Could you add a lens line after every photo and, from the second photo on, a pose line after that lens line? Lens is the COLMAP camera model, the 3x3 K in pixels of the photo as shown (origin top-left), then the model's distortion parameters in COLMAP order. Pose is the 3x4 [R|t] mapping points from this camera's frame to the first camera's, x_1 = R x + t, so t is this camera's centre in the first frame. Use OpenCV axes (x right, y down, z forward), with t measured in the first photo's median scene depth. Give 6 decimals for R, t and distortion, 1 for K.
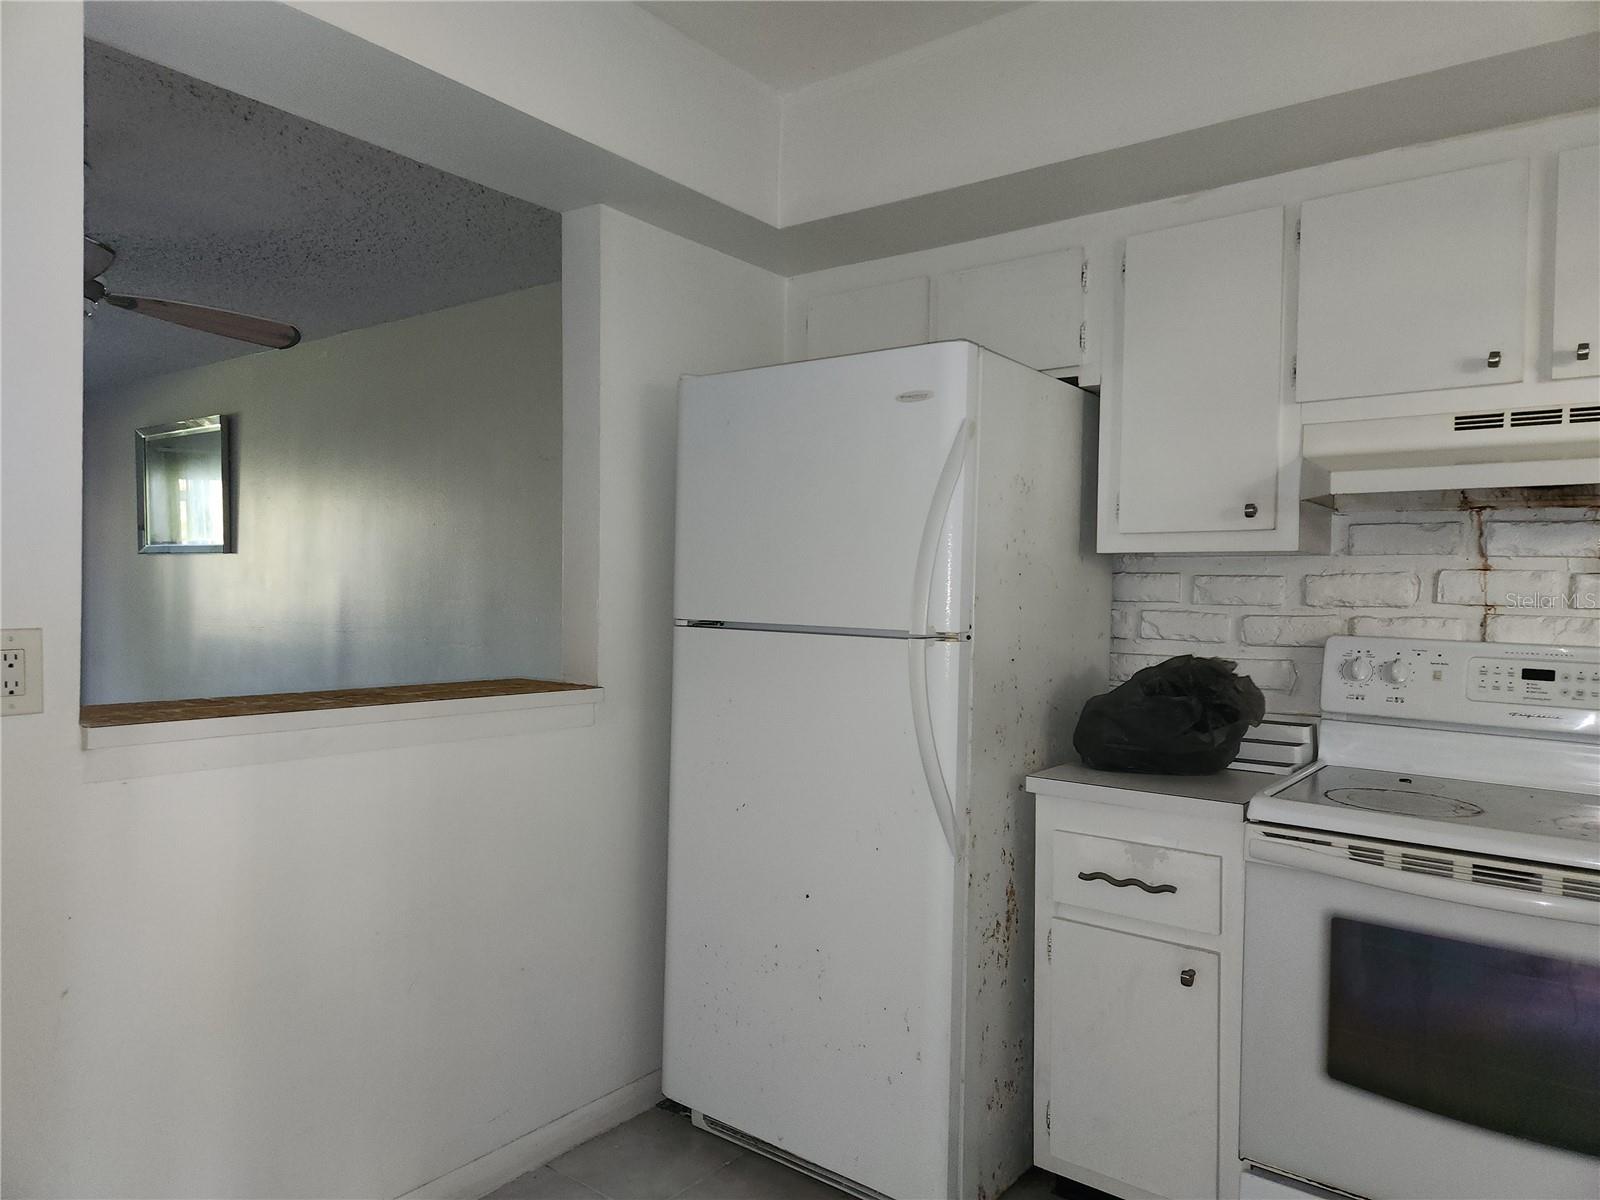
lens RADIAL K [[1071.8, 0, 787.5], [0, 1071.8, 606.9], [0, 0, 1]] dist [0.083210, -0.068541]
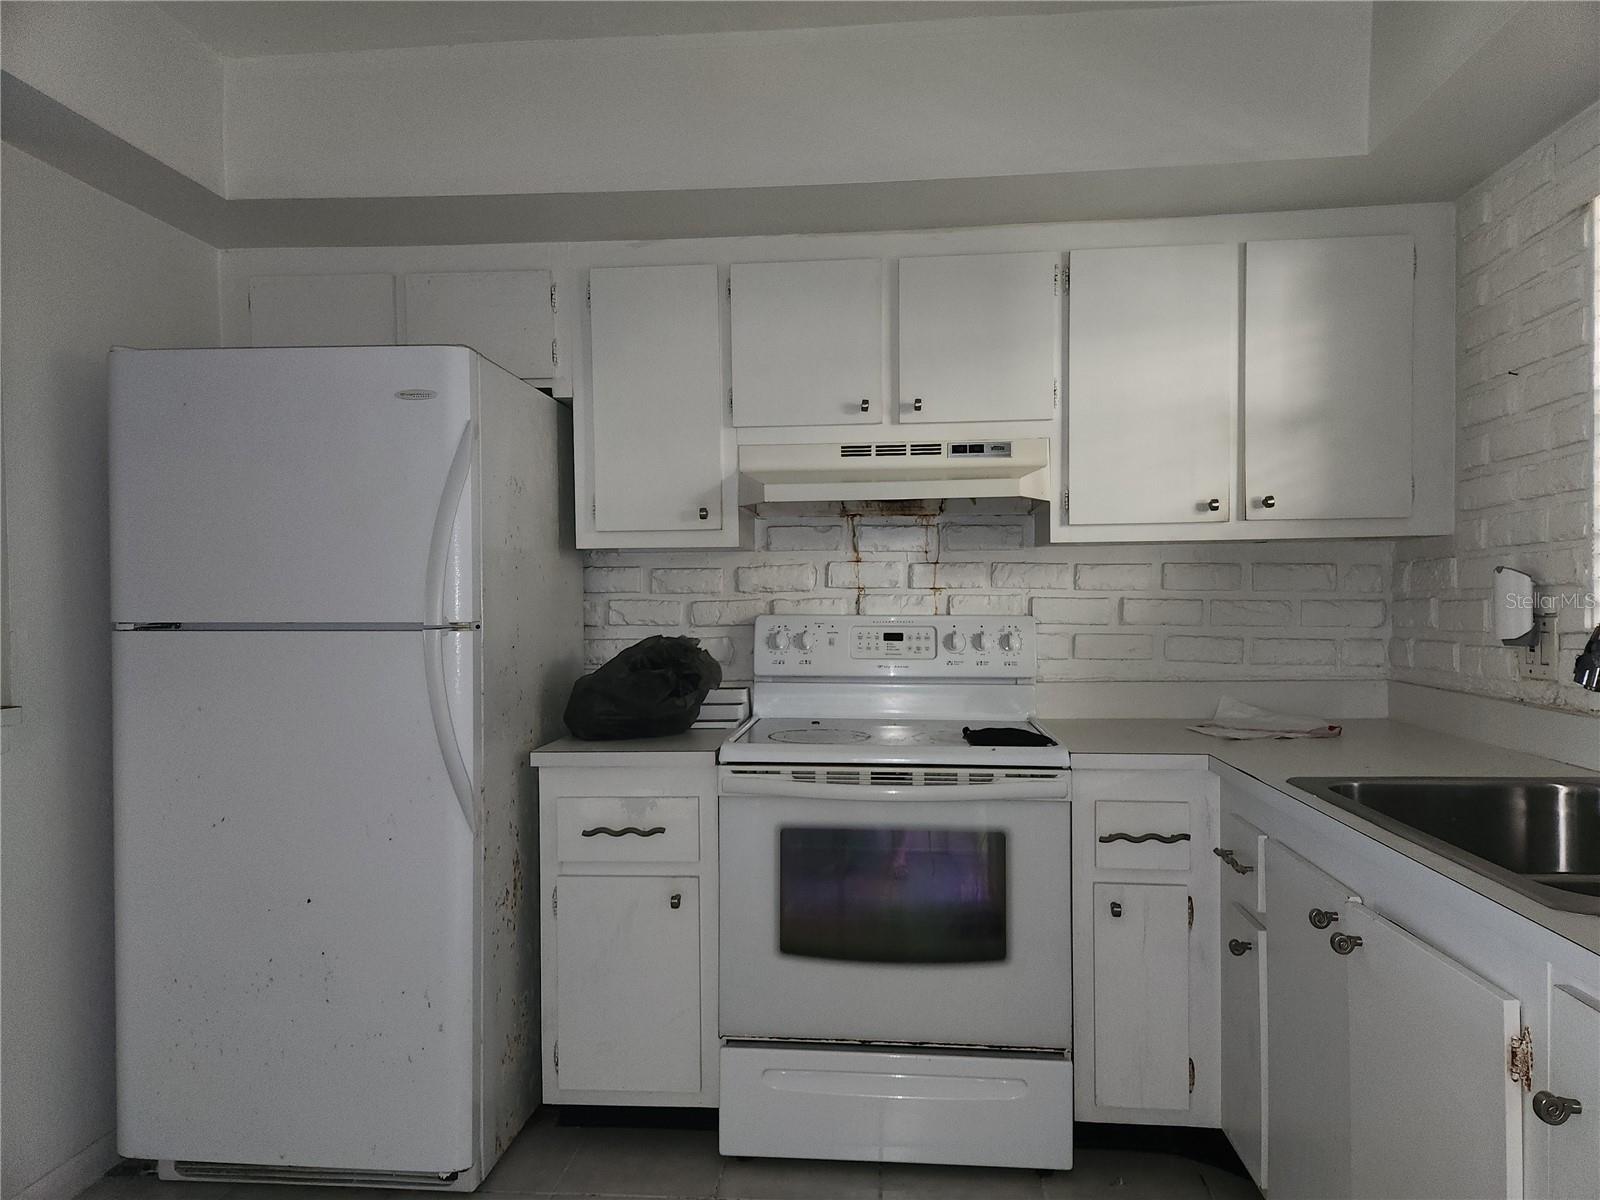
lens RADIAL K [[1071.8, 0, 820.8], [0, 1071.8, 620.0], [0, 0, 1]] dist [0.083210, -0.068541]
pose [[0.836986, -0.037478, 0.545940, -0.122375], [0.033016, 0.999293, 0.017983, 0.012949], [-0.546228, 0.002973, 0.837631, -0.075923]]
